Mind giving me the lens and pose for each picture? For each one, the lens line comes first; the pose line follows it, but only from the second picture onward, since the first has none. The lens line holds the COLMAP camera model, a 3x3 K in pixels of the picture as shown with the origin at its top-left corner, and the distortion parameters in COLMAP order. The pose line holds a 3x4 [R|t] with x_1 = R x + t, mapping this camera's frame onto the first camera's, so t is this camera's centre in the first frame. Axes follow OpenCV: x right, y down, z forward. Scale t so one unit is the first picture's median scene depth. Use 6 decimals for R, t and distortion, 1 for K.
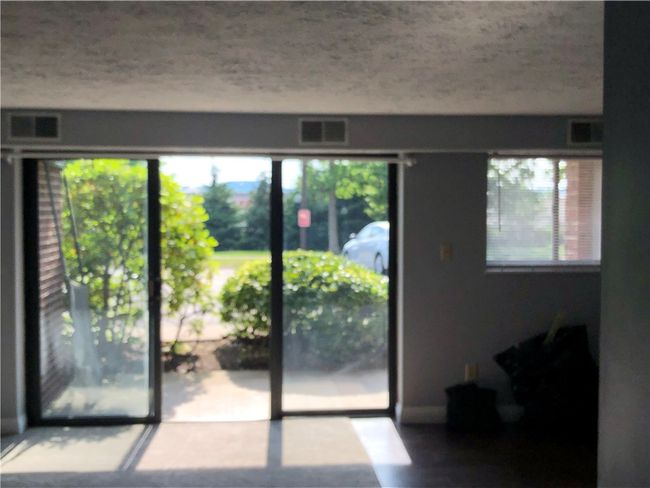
lens RADIAL K [[837.5, 0, 325.0], [0, 837.5, 244.0], [0, 0, 1]] dist [0.014129, 0.005060]
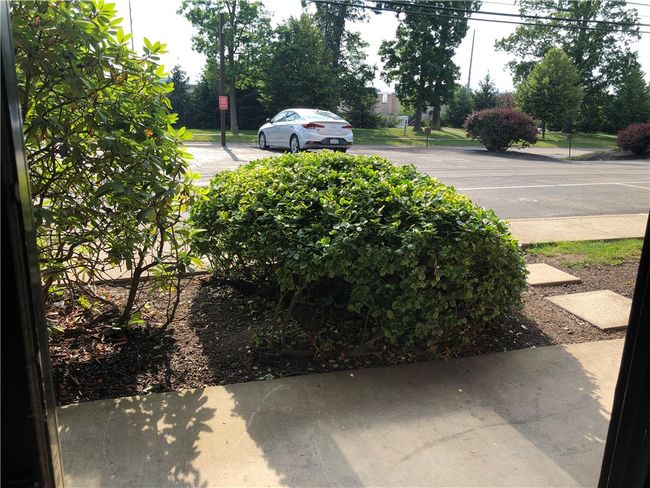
lens RADIAL K [[535.1, 0, 325.0], [0, 535.1, 244.0], [0, 0, 1]] dist [-0.002377, -0.001461]
pose [[0.980147, -0.019014, 0.197358, -0.116338], [-0.024721, 0.975905, 0.216792, -0.010039], [-0.196725, -0.217367, 0.956060, 0.631284]]
